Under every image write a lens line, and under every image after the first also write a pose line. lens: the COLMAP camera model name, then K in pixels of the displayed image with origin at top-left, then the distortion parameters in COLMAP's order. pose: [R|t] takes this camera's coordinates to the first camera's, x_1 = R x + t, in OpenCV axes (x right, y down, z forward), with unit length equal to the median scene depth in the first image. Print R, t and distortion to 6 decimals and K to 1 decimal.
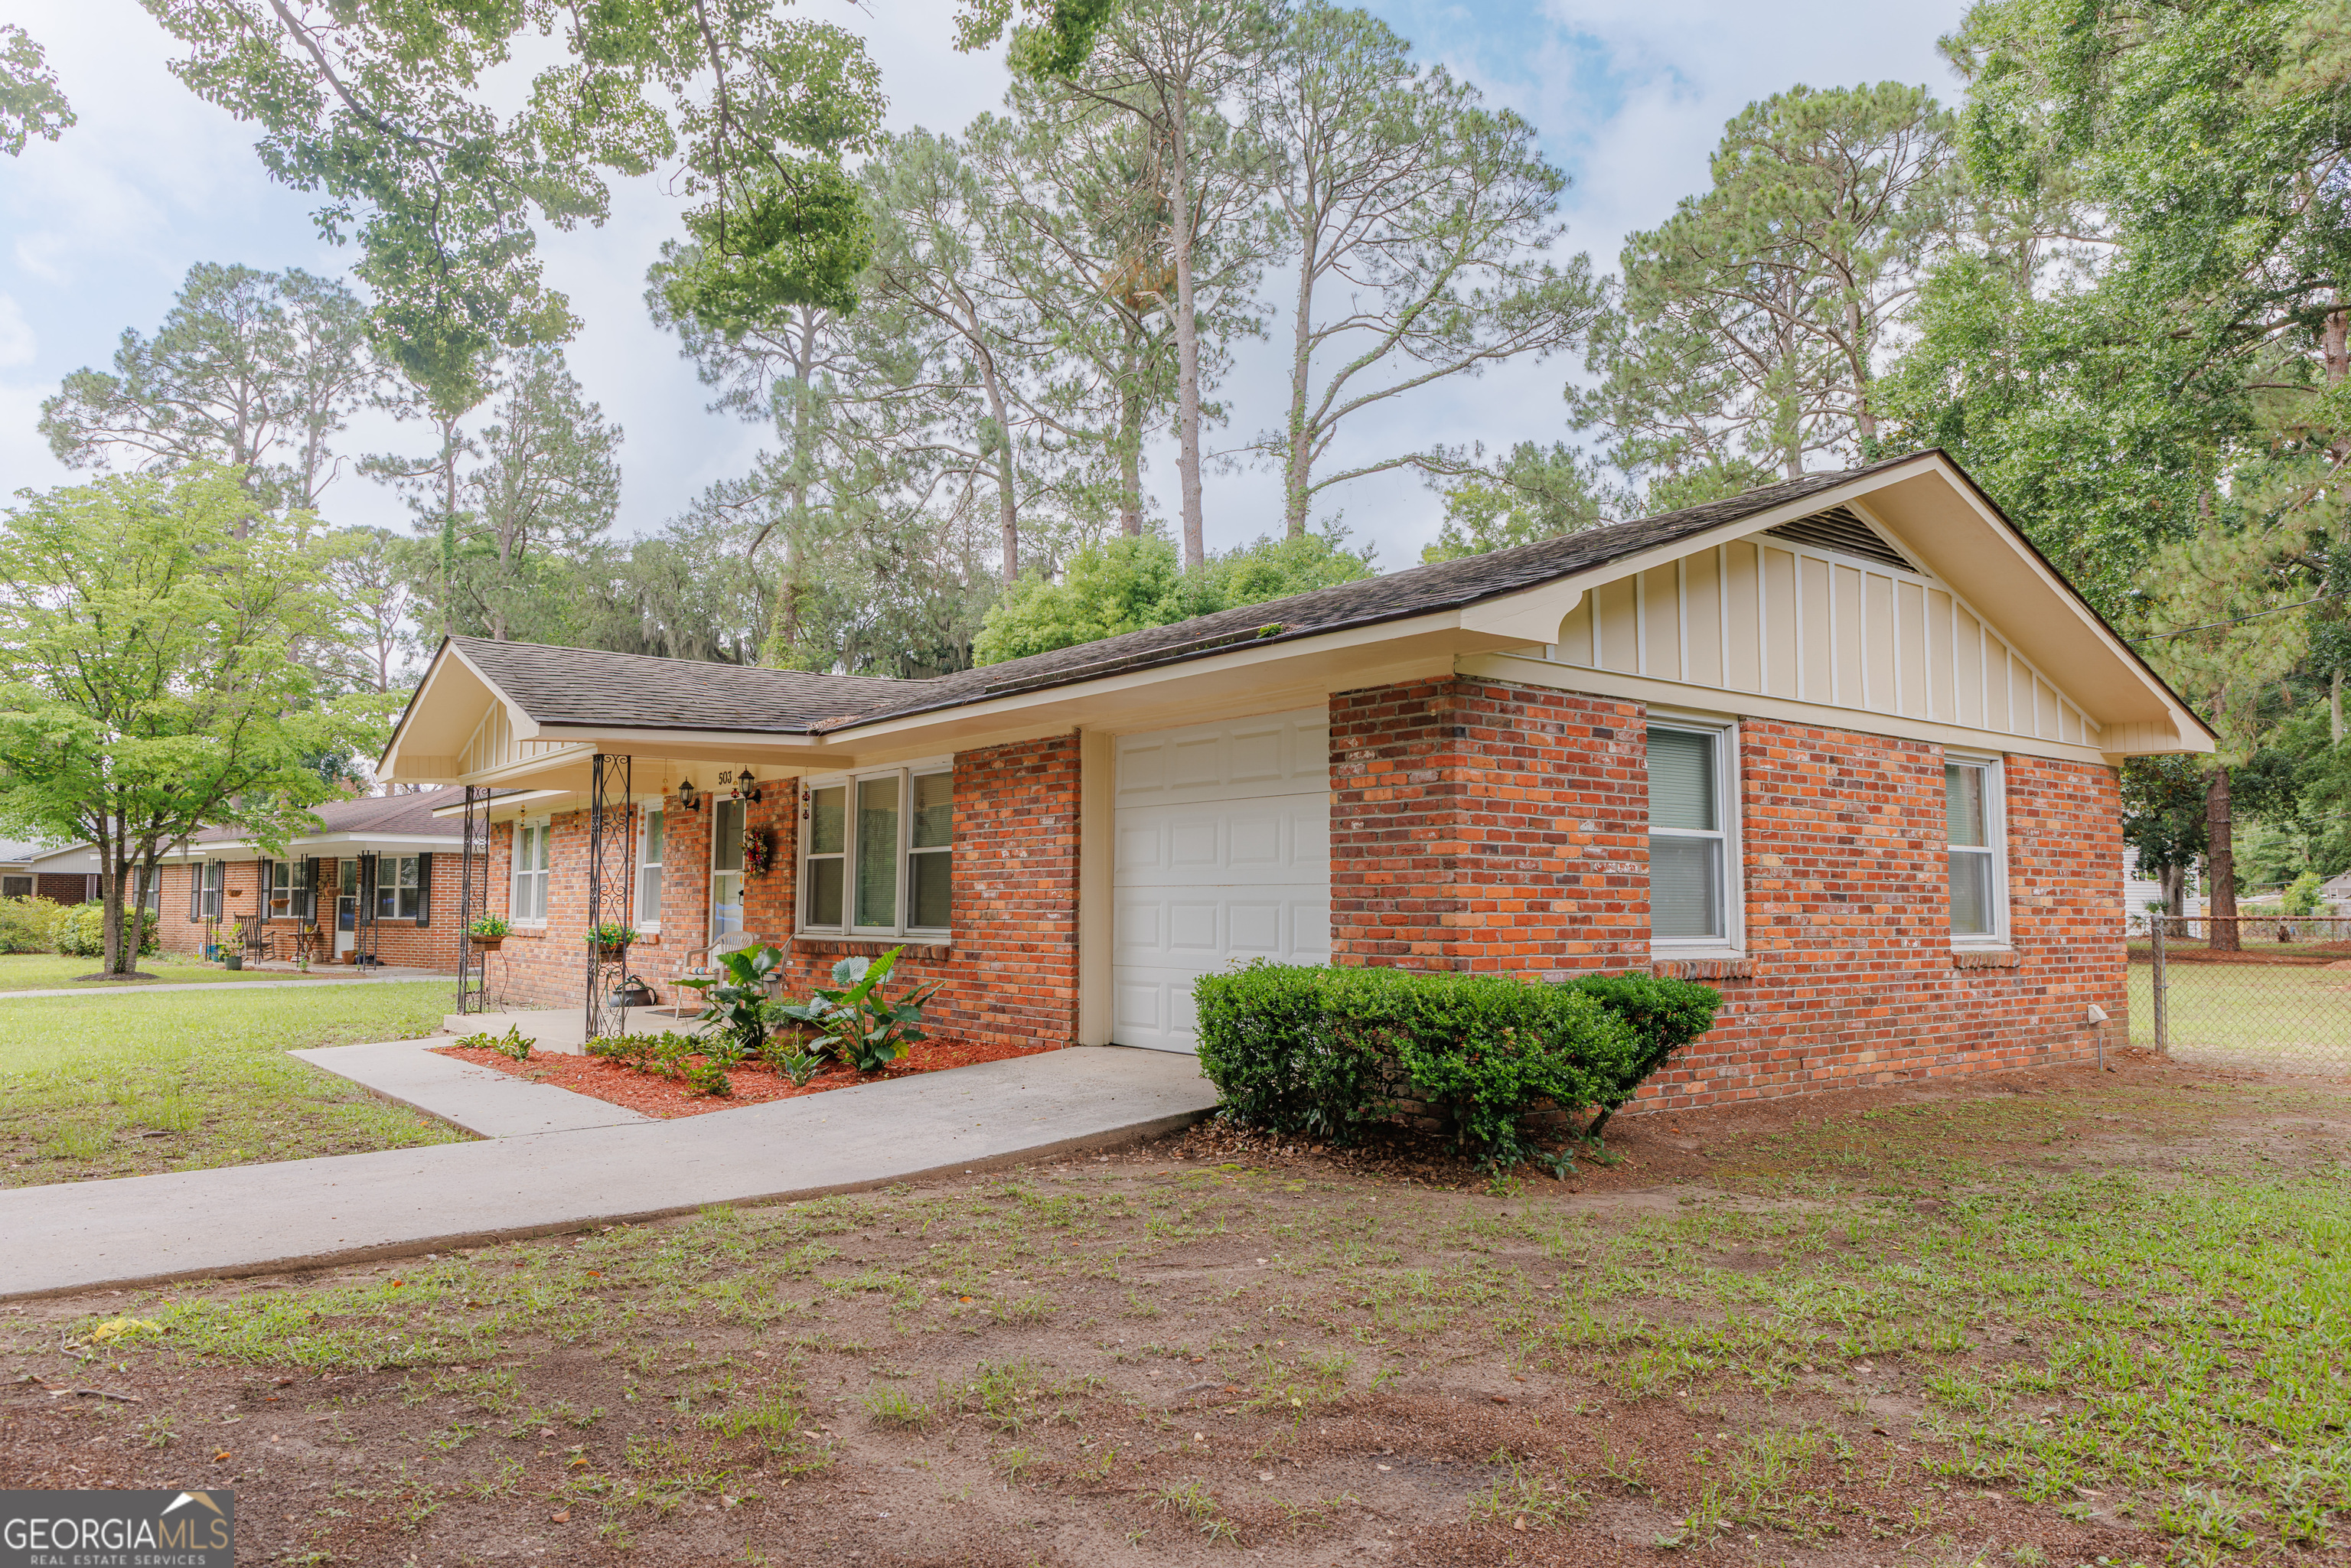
lens RADIAL K [[1554.7, 0, 1178.0], [0, 1554.7, 788.0], [0, 0, 1]] dist [-0.020642, -0.000686]
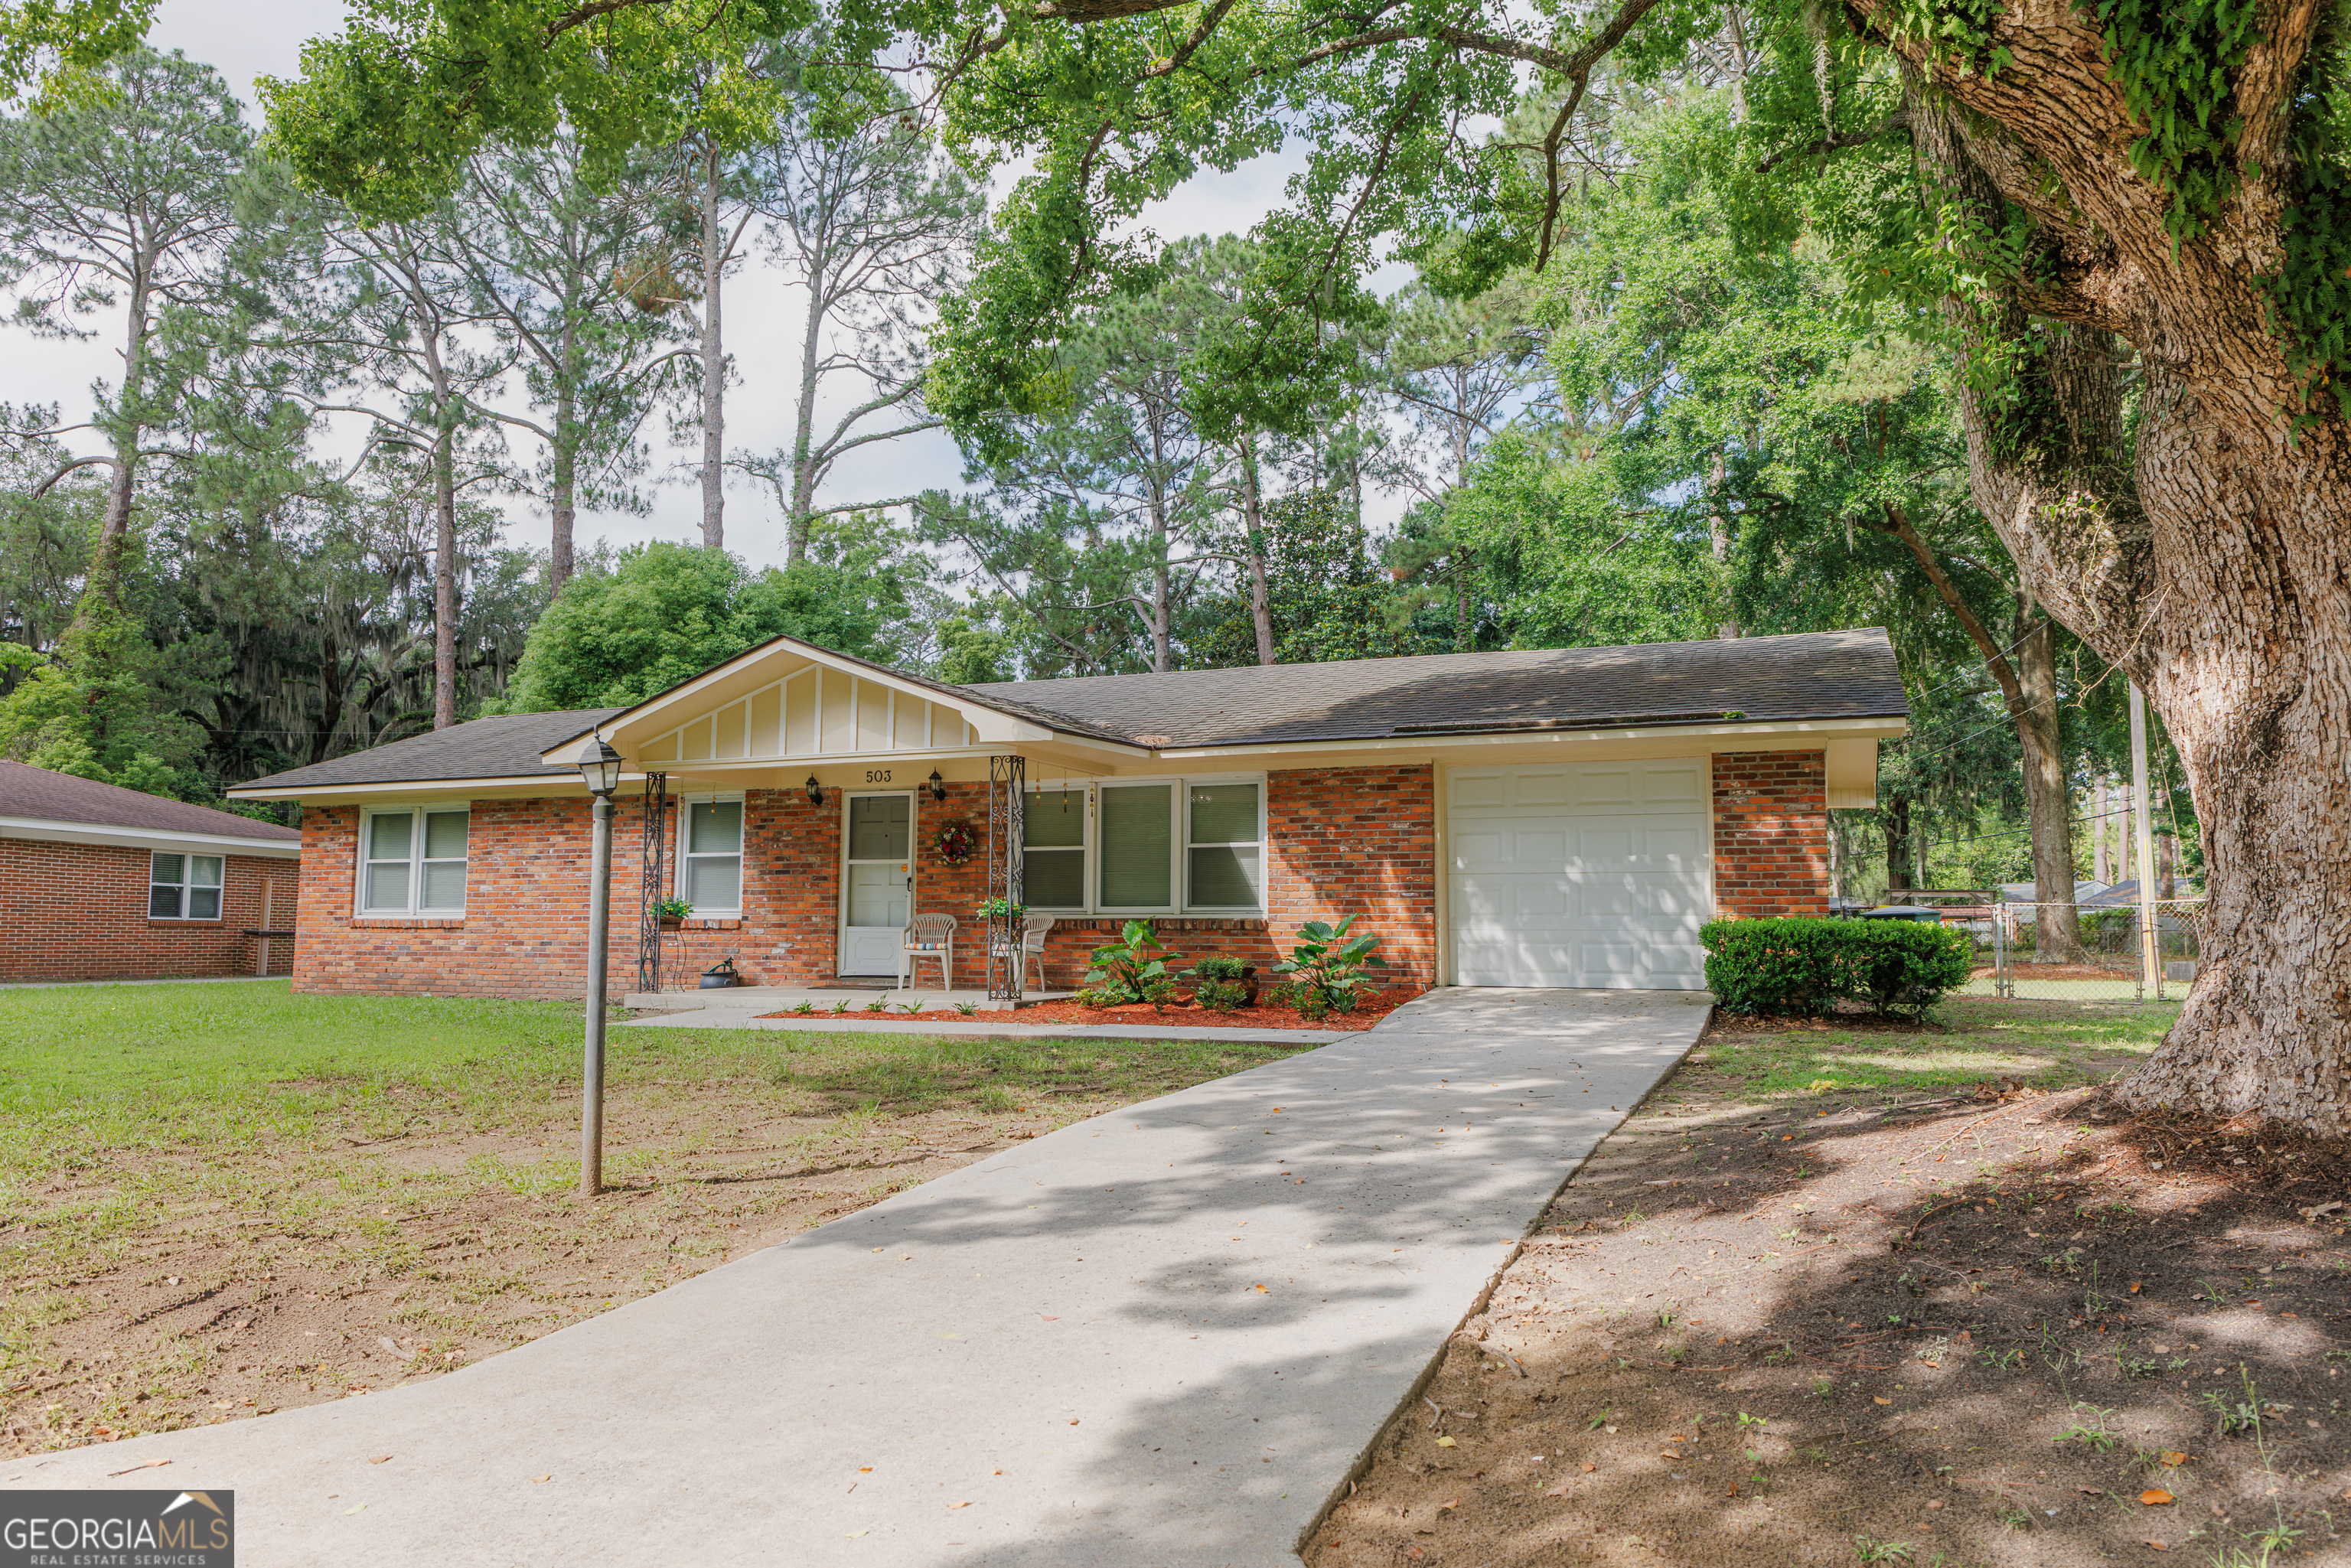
lens RADIAL K [[1554.7, 0, 1180.8], [0, 1554.7, 786.9], [0, 0, 1]] dist [-0.020642, -0.000686]
pose [[0.873177, 0.049288, 0.484904, -0.847420], [-0.040774, 0.998773, -0.028097, 0.030644], [-0.485694, 0.004763, 0.874116, -0.101973]]
